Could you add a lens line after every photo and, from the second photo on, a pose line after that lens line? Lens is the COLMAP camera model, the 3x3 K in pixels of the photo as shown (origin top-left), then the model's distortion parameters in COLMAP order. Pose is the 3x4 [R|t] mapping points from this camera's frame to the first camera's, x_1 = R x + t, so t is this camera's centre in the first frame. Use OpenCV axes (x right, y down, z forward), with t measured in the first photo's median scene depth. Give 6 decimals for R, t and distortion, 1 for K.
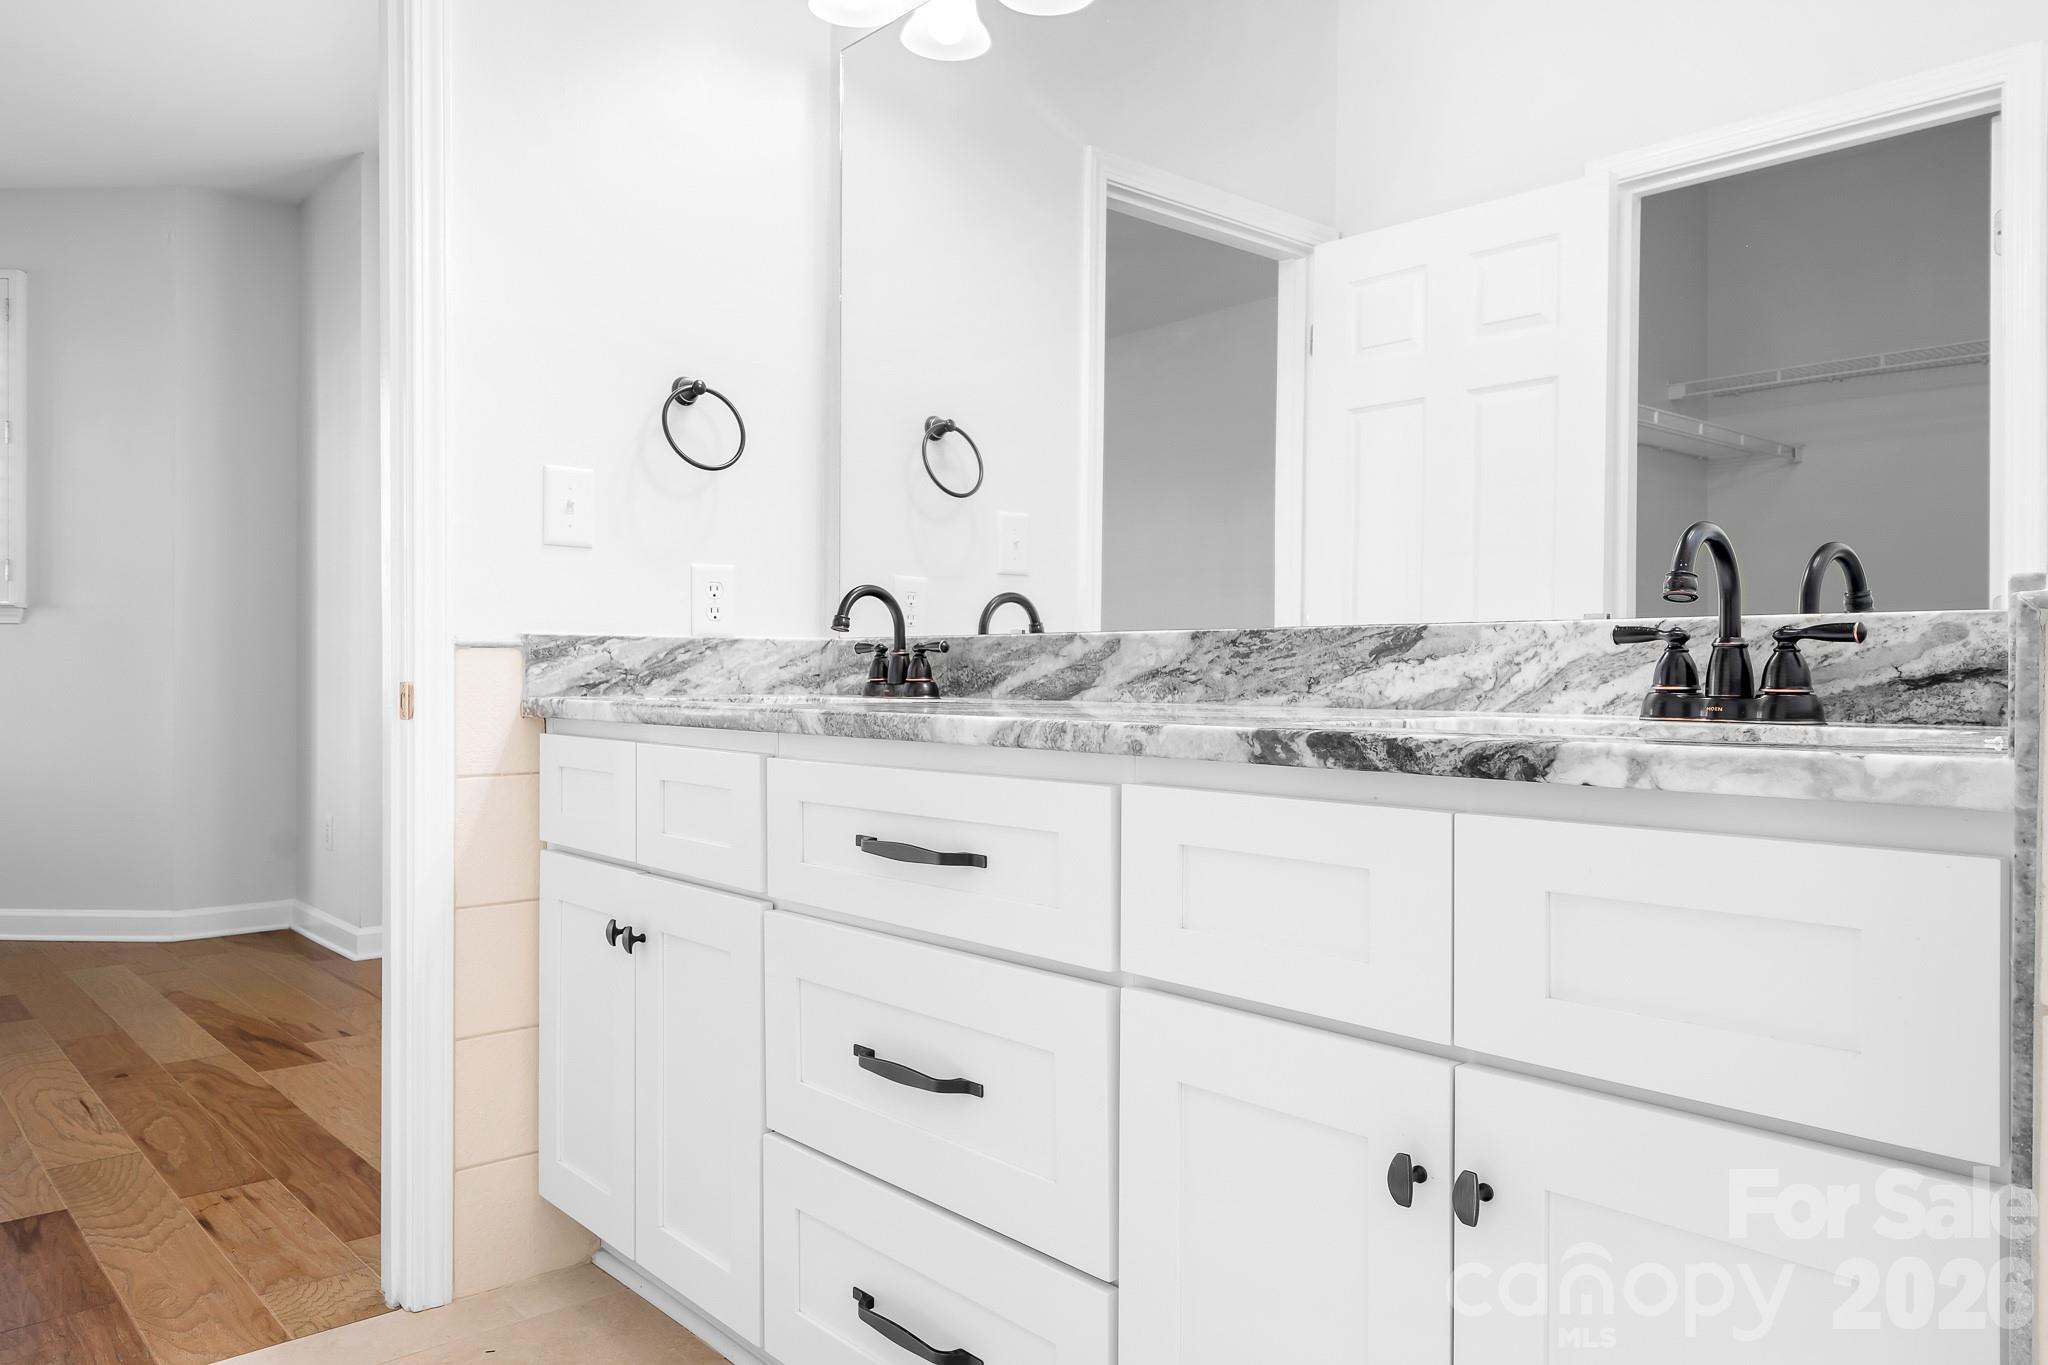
lens RADIAL K [[1460.1, 0, 1024.0], [0, 1460.1, 682.5], [0, 0, 1]] dist [0.025808, -0.001310]
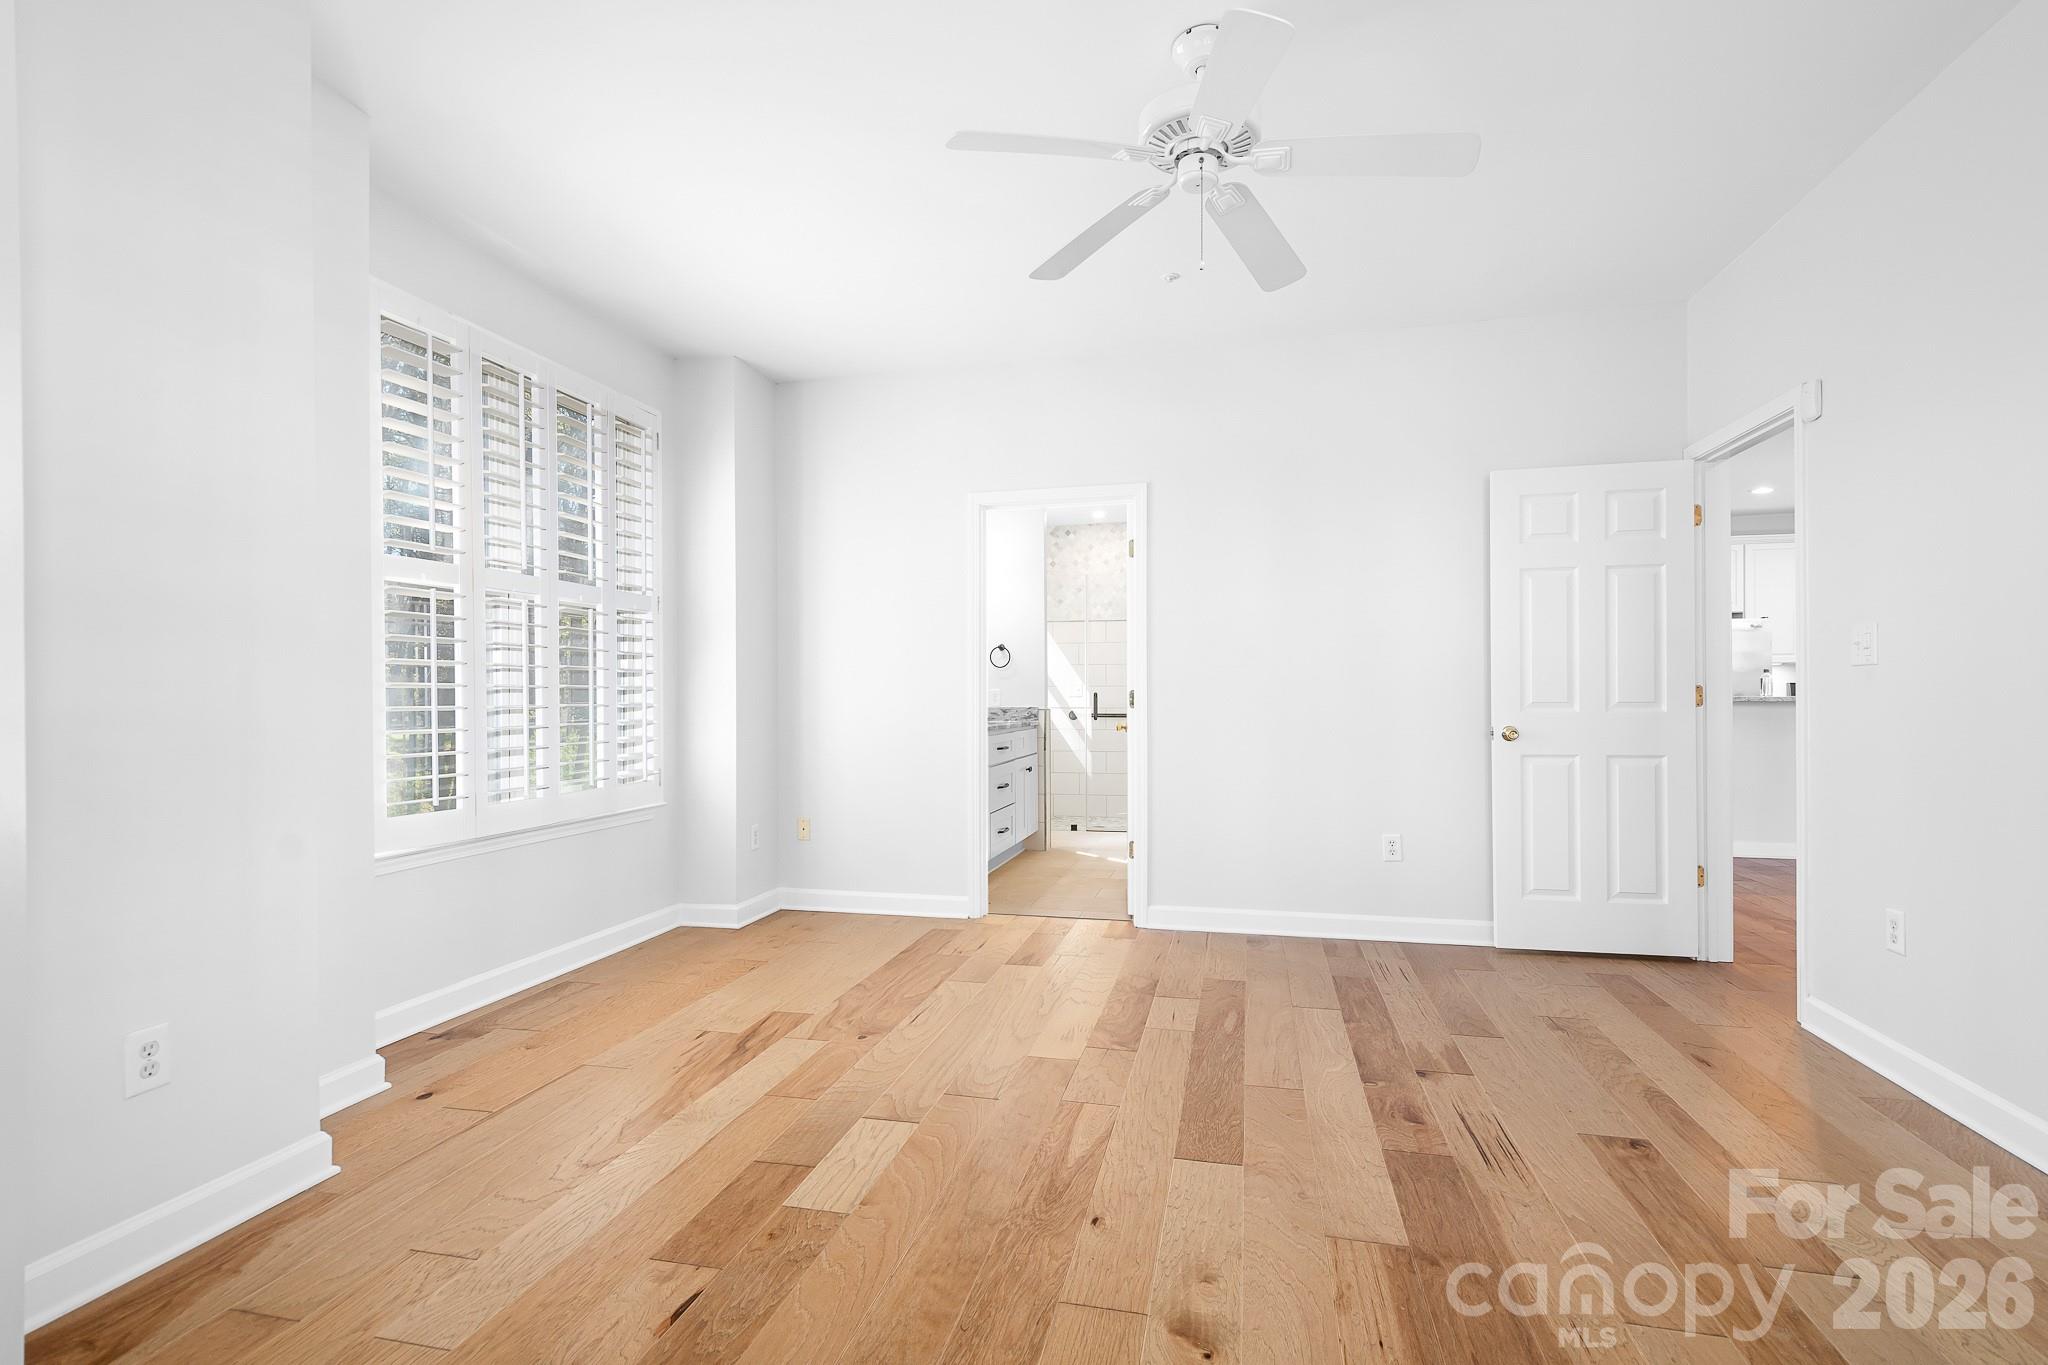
lens RADIAL K [[927.5, 0, 1024.0], [0, 927.5, 682.5], [0, 0, 1]] dist [0.025874, -0.000008]
pose [[-0.579875, 0.002359, 0.814702, -2.196250], [0.005983, 0.999981, 0.001363, -0.092460], [-0.814684, 0.005665, -0.579878, 2.164916]]
